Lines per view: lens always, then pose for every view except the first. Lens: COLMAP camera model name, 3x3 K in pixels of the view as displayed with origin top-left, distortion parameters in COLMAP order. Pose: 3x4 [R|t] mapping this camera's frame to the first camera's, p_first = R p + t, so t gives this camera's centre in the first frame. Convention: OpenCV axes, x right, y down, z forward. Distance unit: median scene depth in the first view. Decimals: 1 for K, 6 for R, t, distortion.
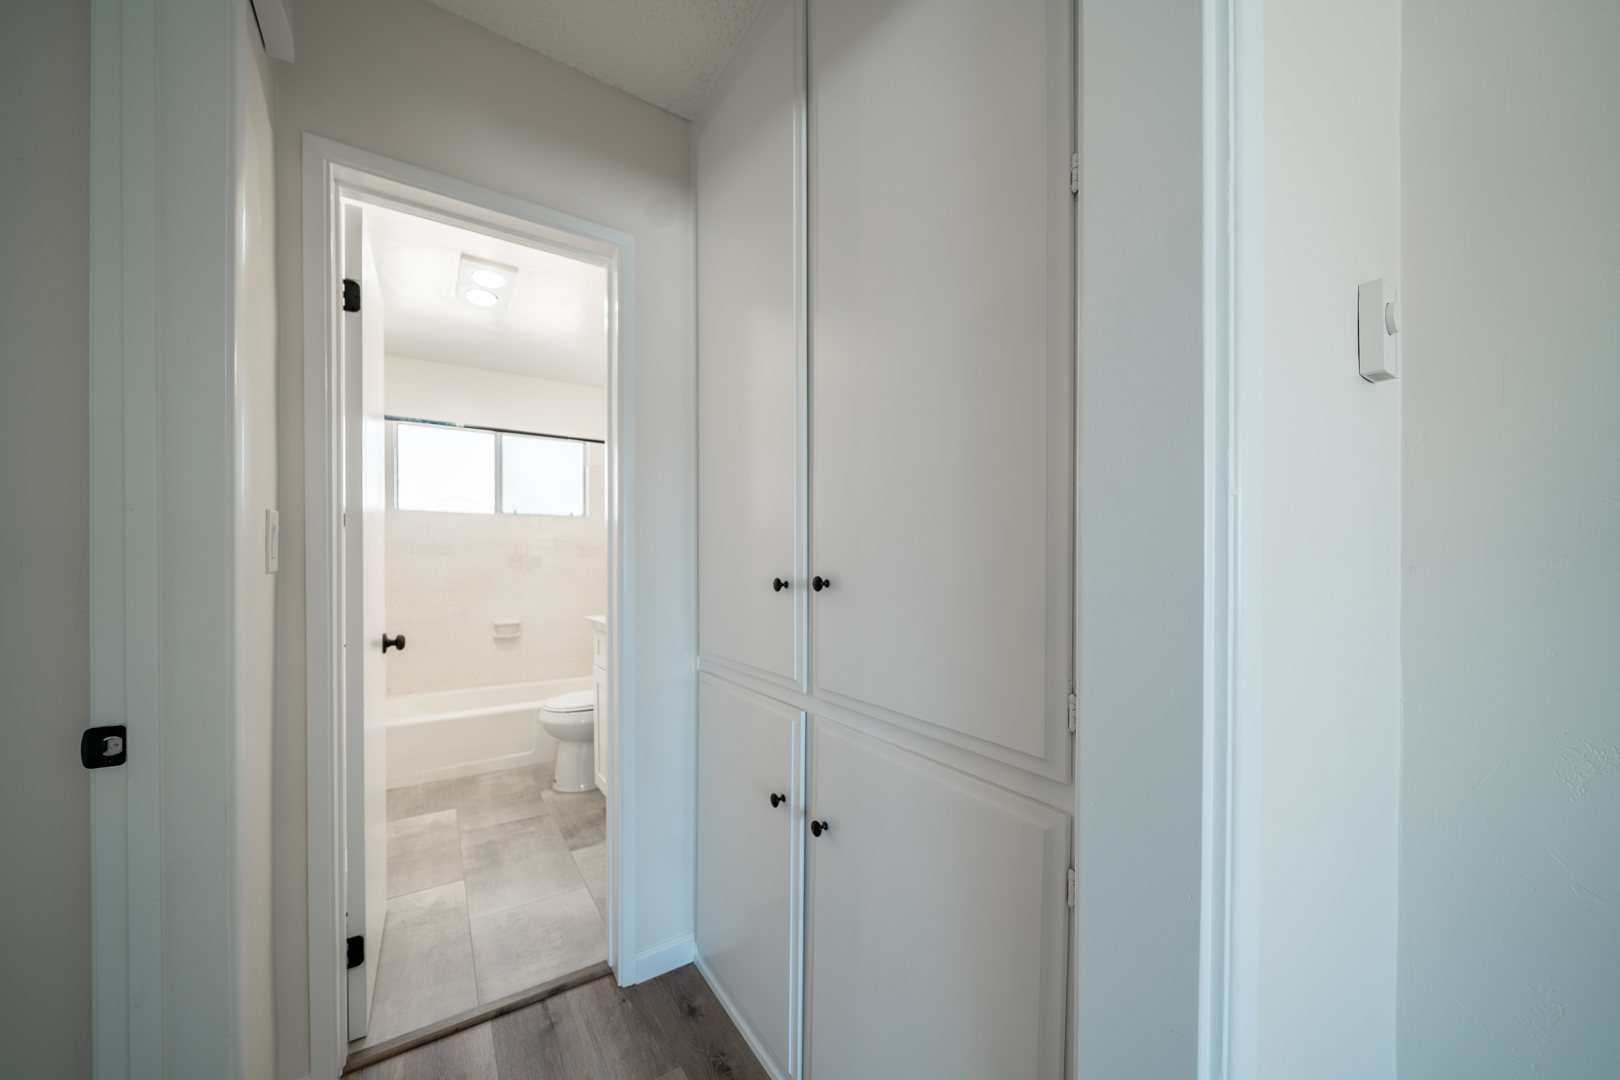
lens RADIAL K [[584.3, 0, 813.0], [0, 584.3, 564.4], [0, 0, 1]] dist [-0.004738, -0.000289]
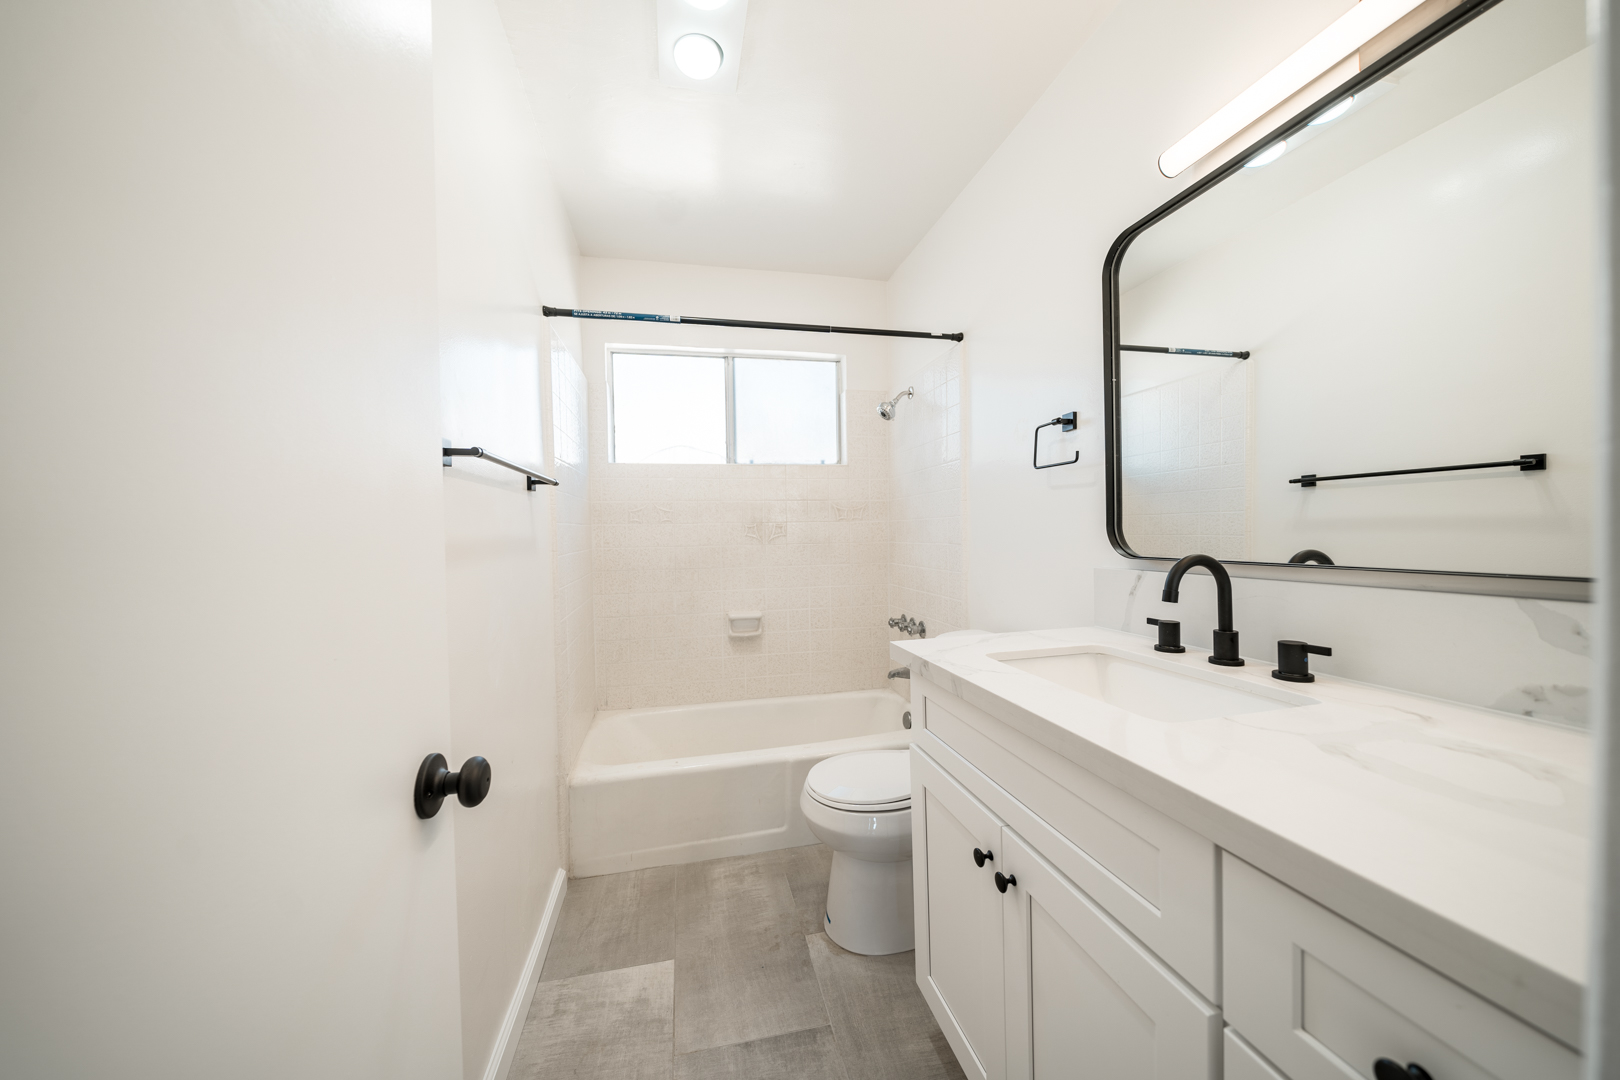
lens RADIAL K [[584.3, 0, 811.3], [0, 584.3, 536.3], [0, 0, 1]] dist [-0.004738, -0.000289]
pose [[0.935232, -0.011987, -0.353831, -0.196428], [0.016923, 0.999798, 0.010858, -0.003857], [0.353630, -0.016142, 0.935246, 0.365814]]
